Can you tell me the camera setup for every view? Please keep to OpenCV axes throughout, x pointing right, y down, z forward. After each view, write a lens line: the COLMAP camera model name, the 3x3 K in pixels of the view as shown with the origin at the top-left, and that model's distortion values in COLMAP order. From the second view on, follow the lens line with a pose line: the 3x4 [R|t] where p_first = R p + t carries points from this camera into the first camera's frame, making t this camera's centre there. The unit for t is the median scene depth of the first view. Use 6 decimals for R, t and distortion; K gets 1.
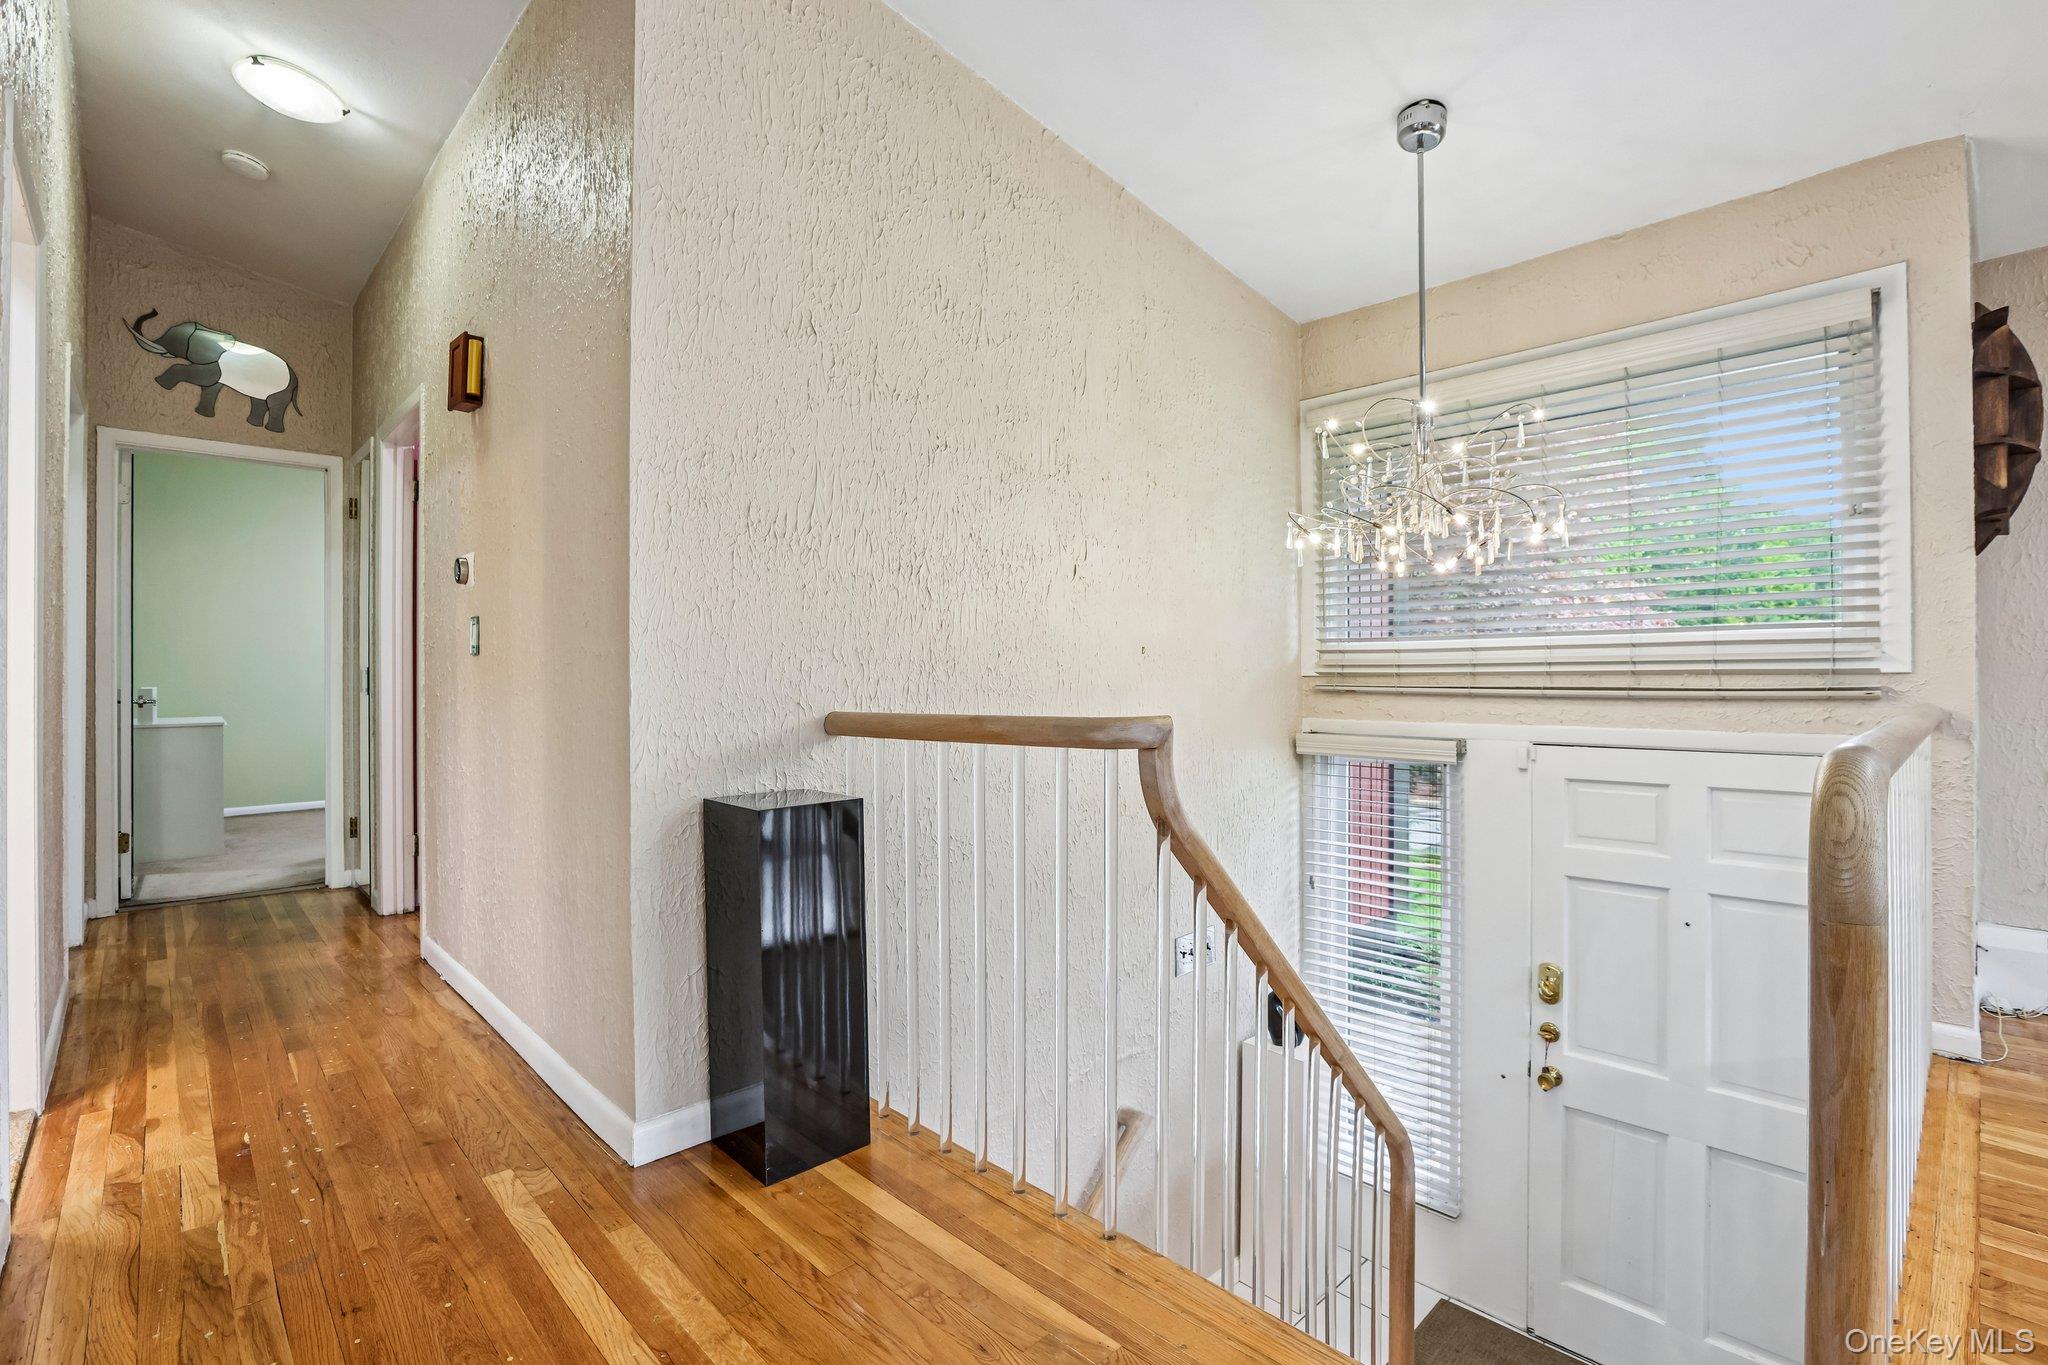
lens RADIAL K [[933.5, 0, 1013.8], [0, 933.5, 665.4], [0, 0, 1]] dist [-0.043165, 0.008422]
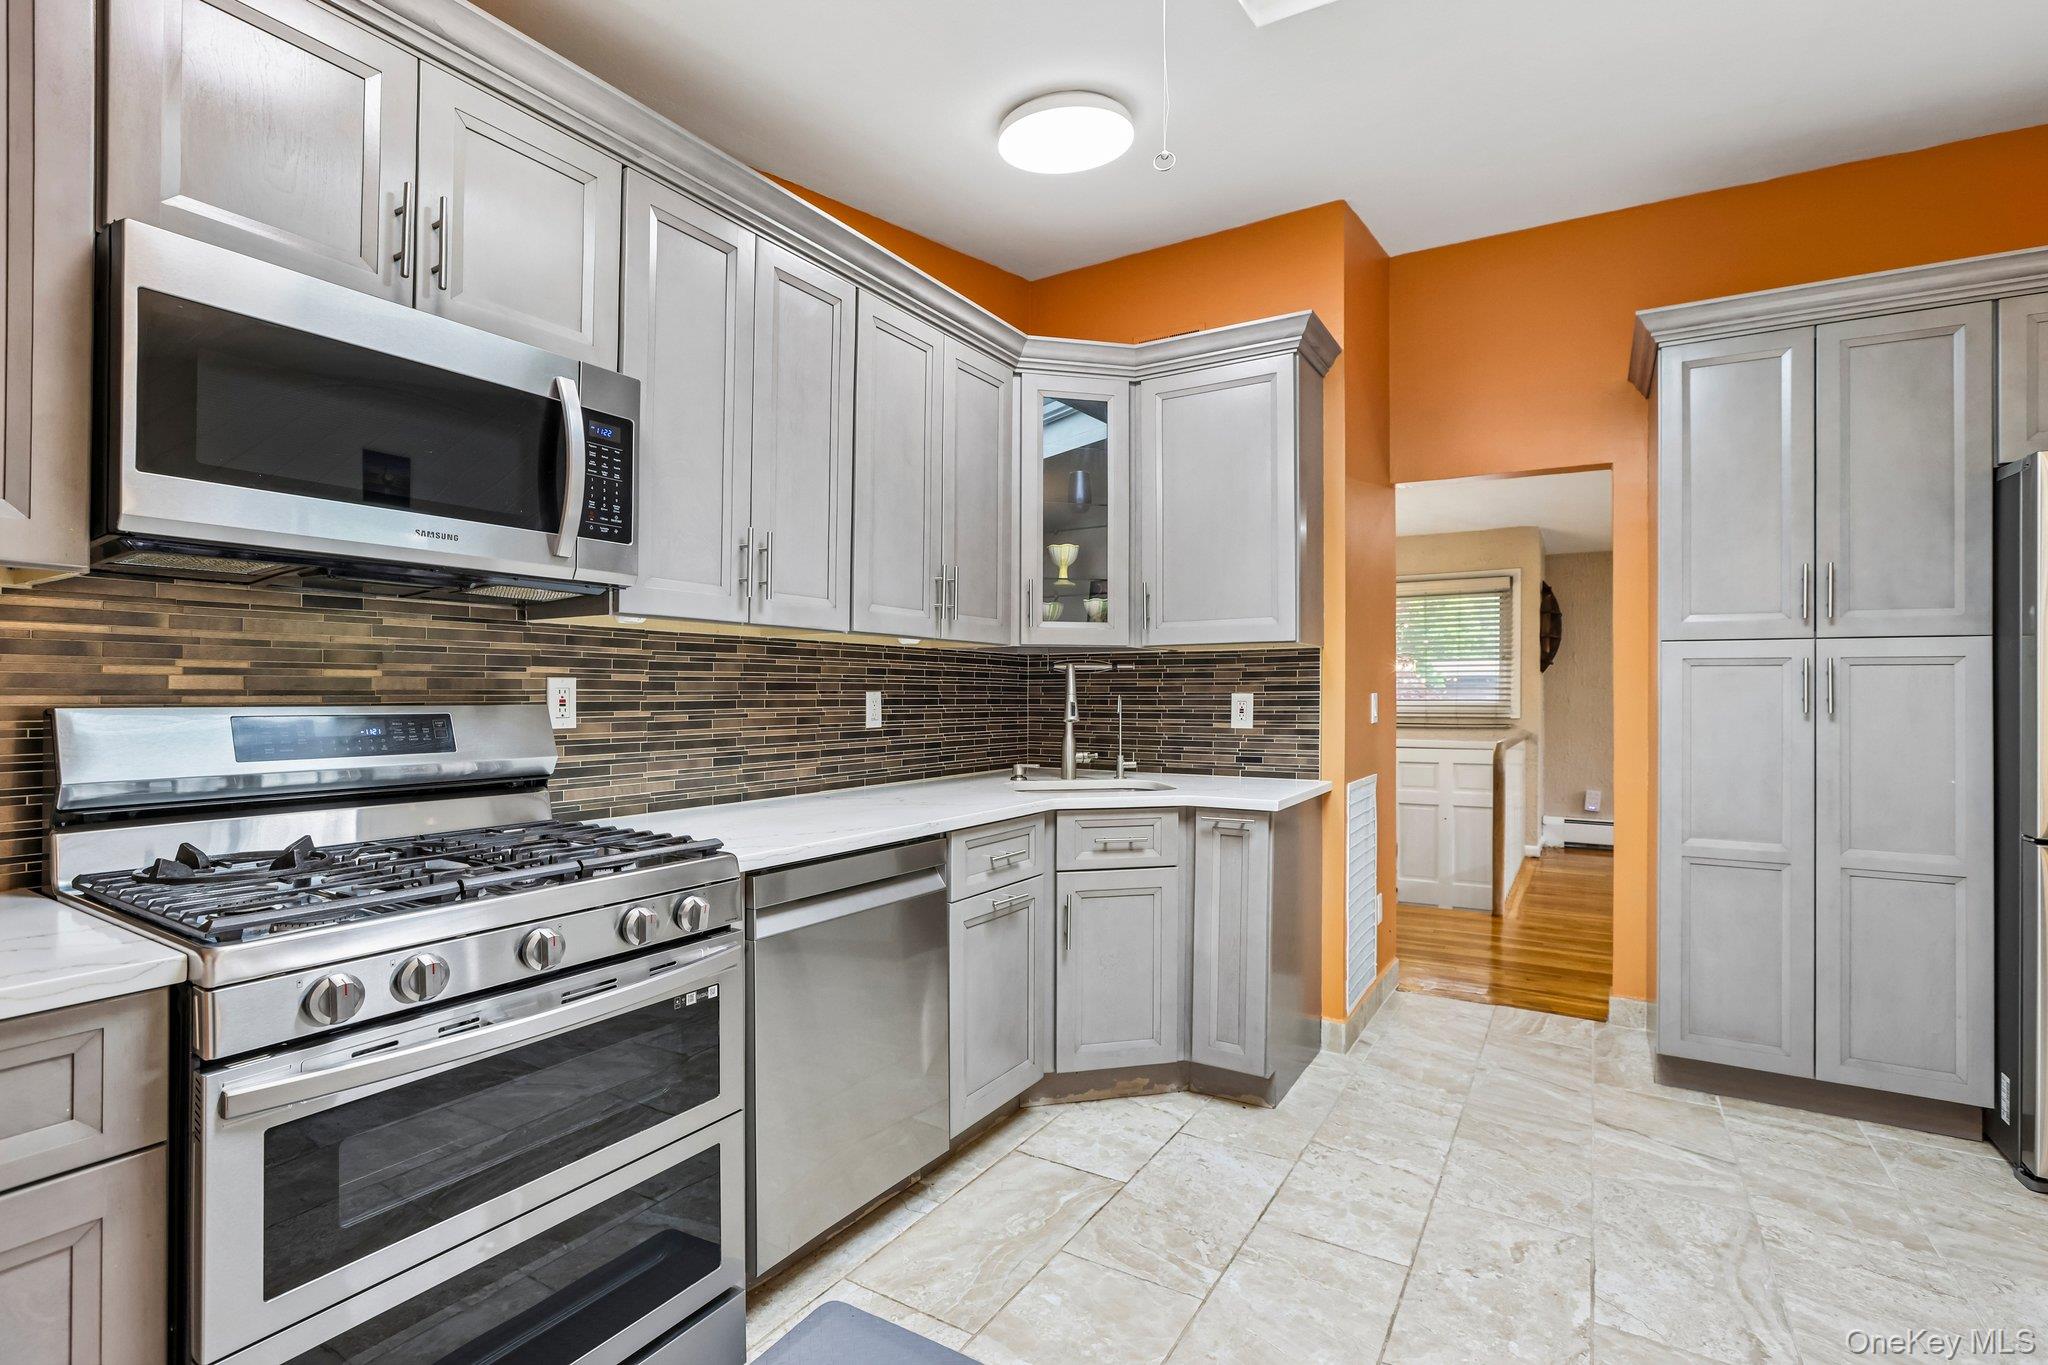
lens RADIAL K [[933.5, 0, 1023.2], [0, 933.5, 697.8], [0, 0, 1]] dist [-0.043165, 0.008422]
pose [[0.964543, 0.003691, 0.263900, -1.173470], [-0.006006, 0.999950, 0.007965, -0.067333], [-0.263858, -0.009267, 0.964517, -1.274495]]
